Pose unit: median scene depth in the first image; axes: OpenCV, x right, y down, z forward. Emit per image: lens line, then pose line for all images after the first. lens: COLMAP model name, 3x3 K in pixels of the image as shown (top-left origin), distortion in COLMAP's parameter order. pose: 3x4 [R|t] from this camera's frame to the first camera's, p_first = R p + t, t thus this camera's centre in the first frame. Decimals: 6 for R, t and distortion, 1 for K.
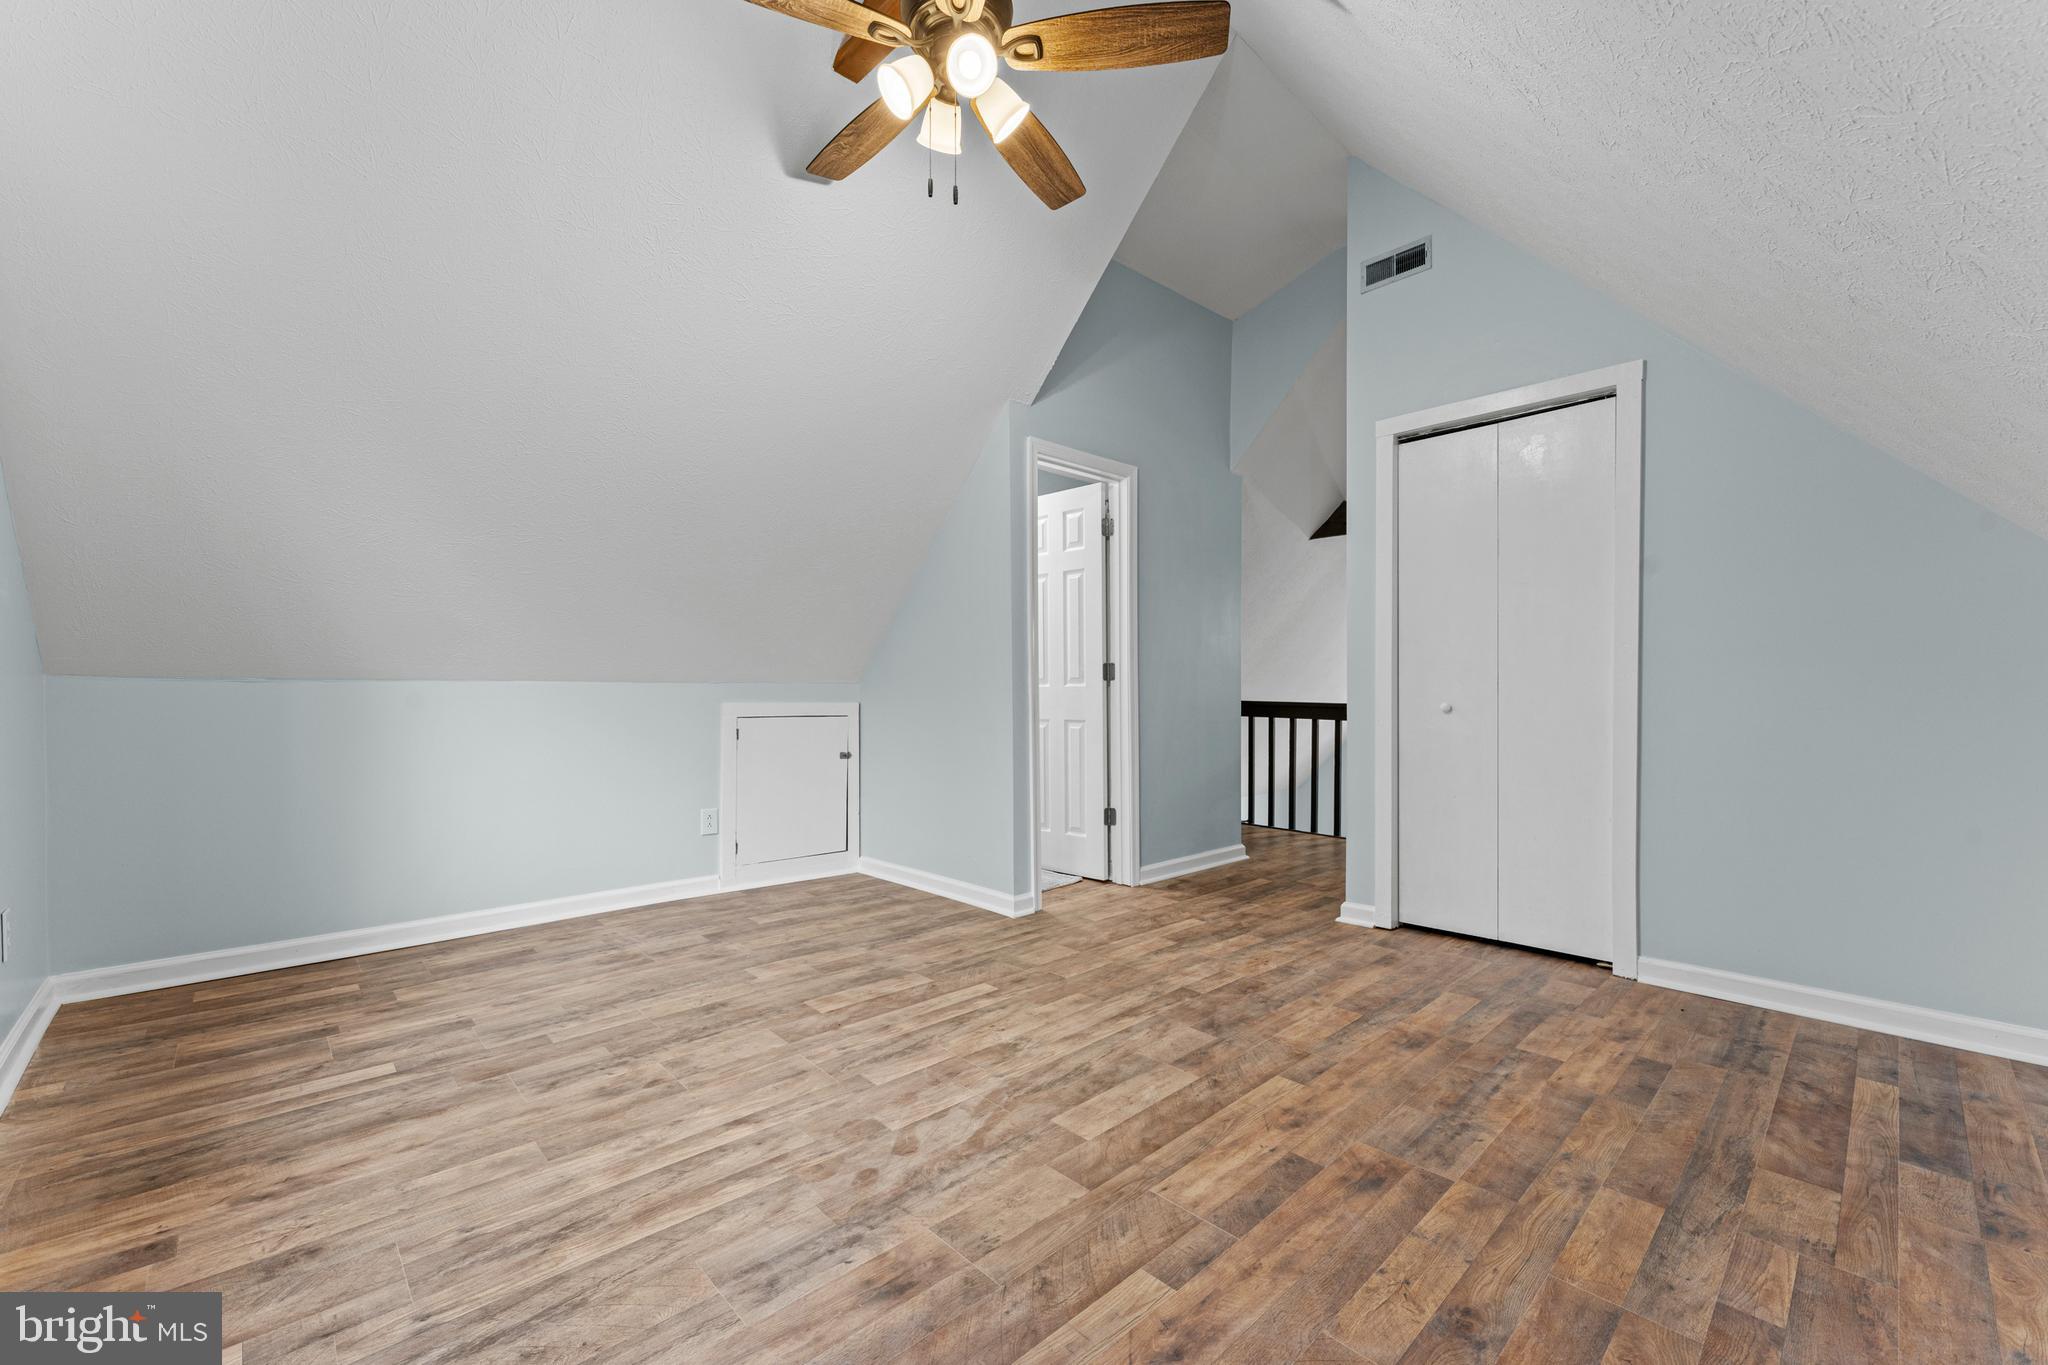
lens RADIAL K [[826.9, 0, 1025.9], [0, 826.9, 697.3], [0, 0, 1]] dist [0.001049, -0.000022]
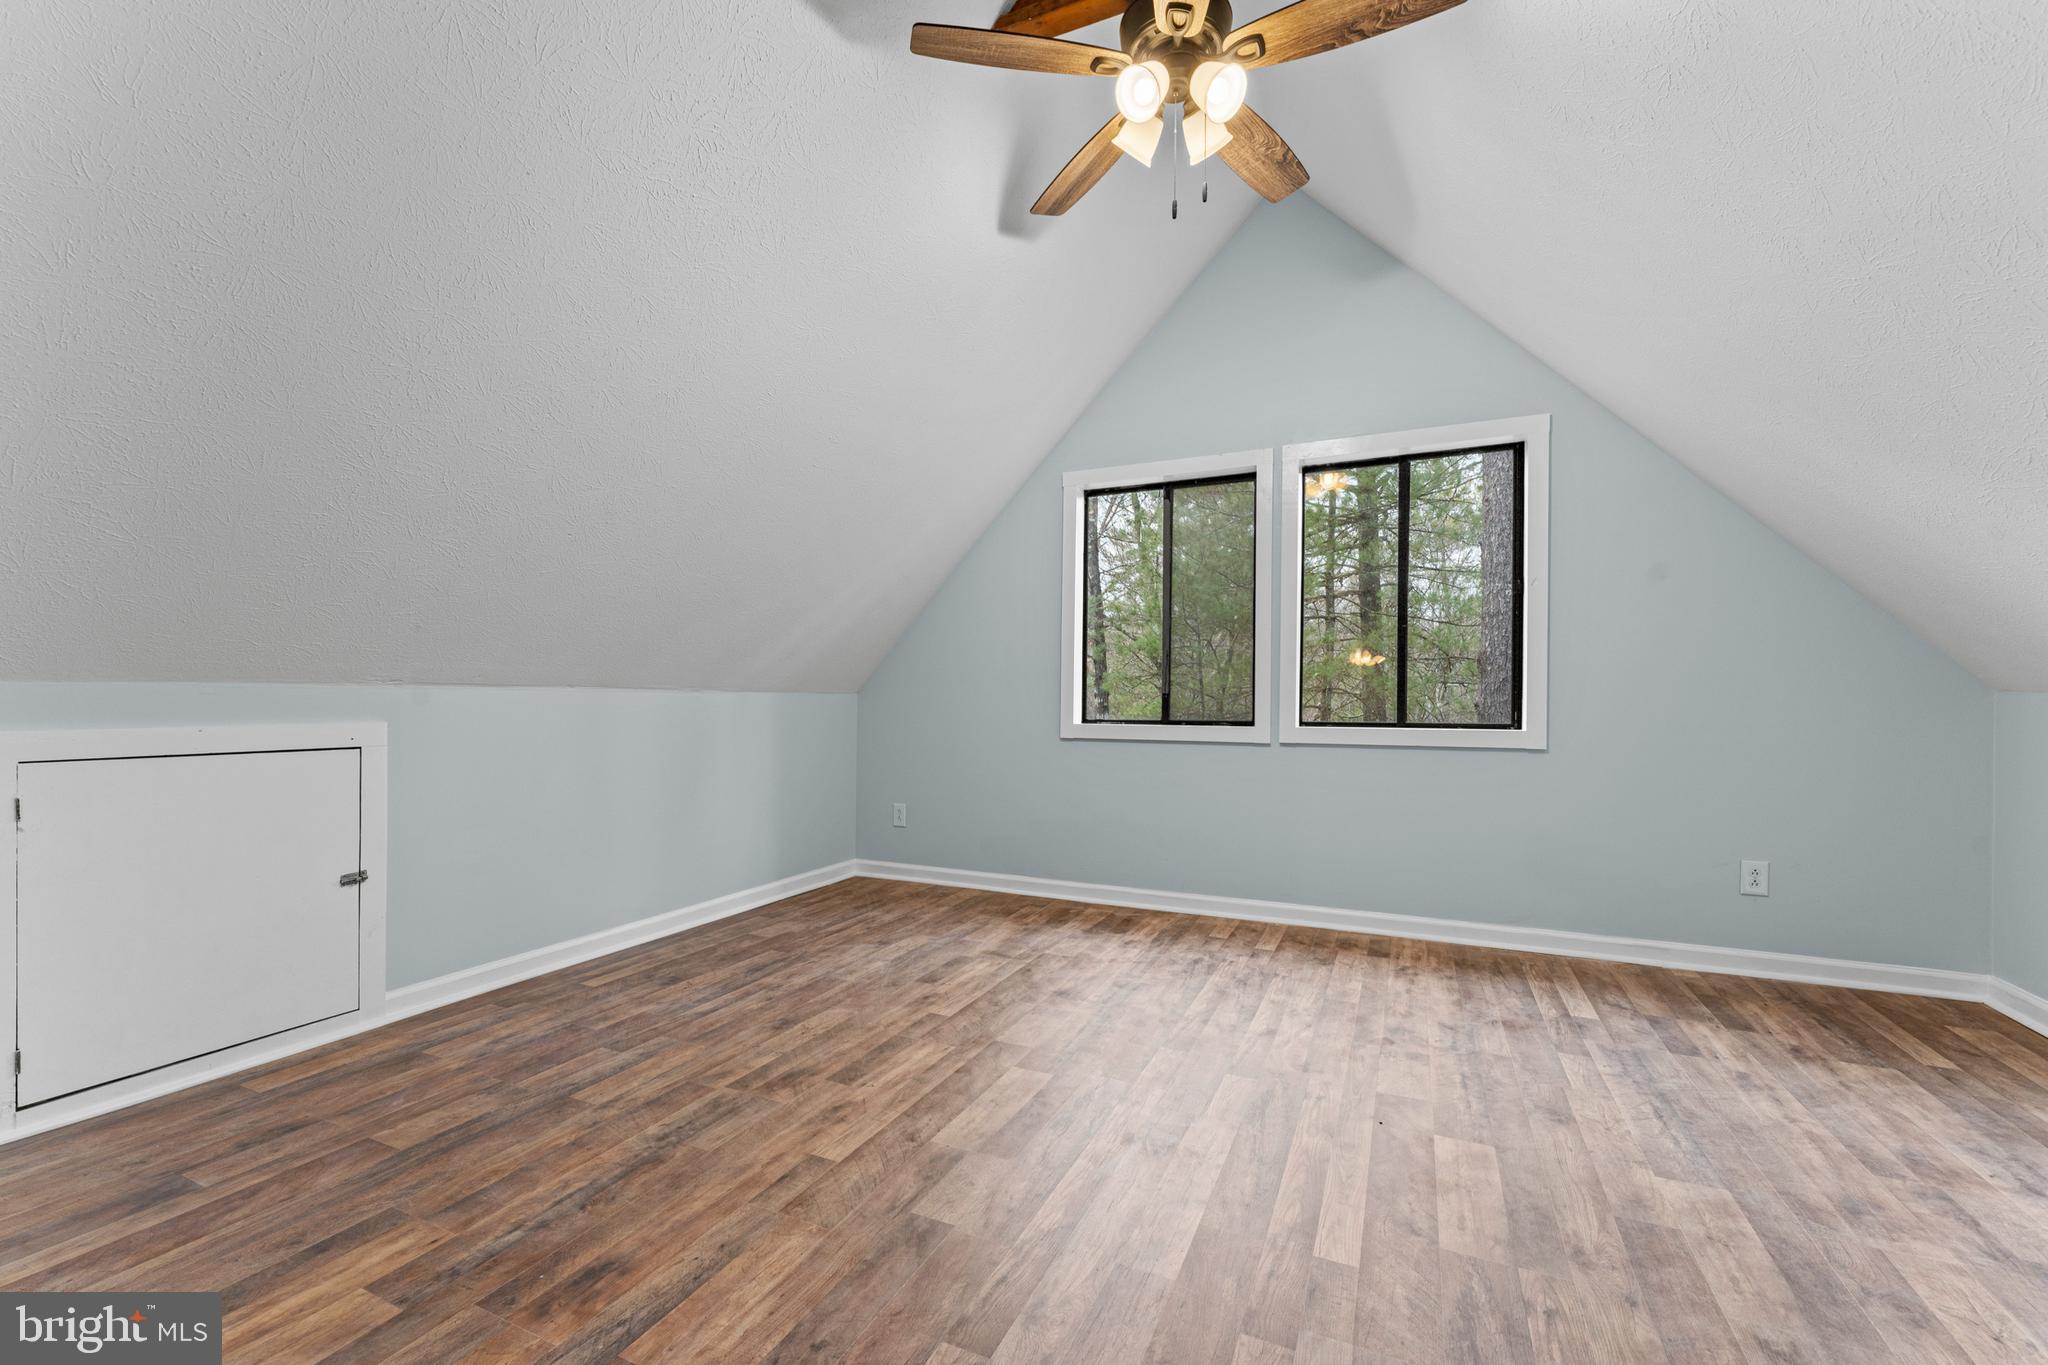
lens RADIAL K [[826.9, 0, 1025.9], [0, 826.9, 697.3], [0, 0, 1]] dist [0.001049, -0.000022]
pose [[-0.931255, -0.009398, -0.364247, 0.480875], [-0.010187, 0.999948, 0.000244, -0.010064], [0.364226, 0.003938, -0.931302, 2.026779]]
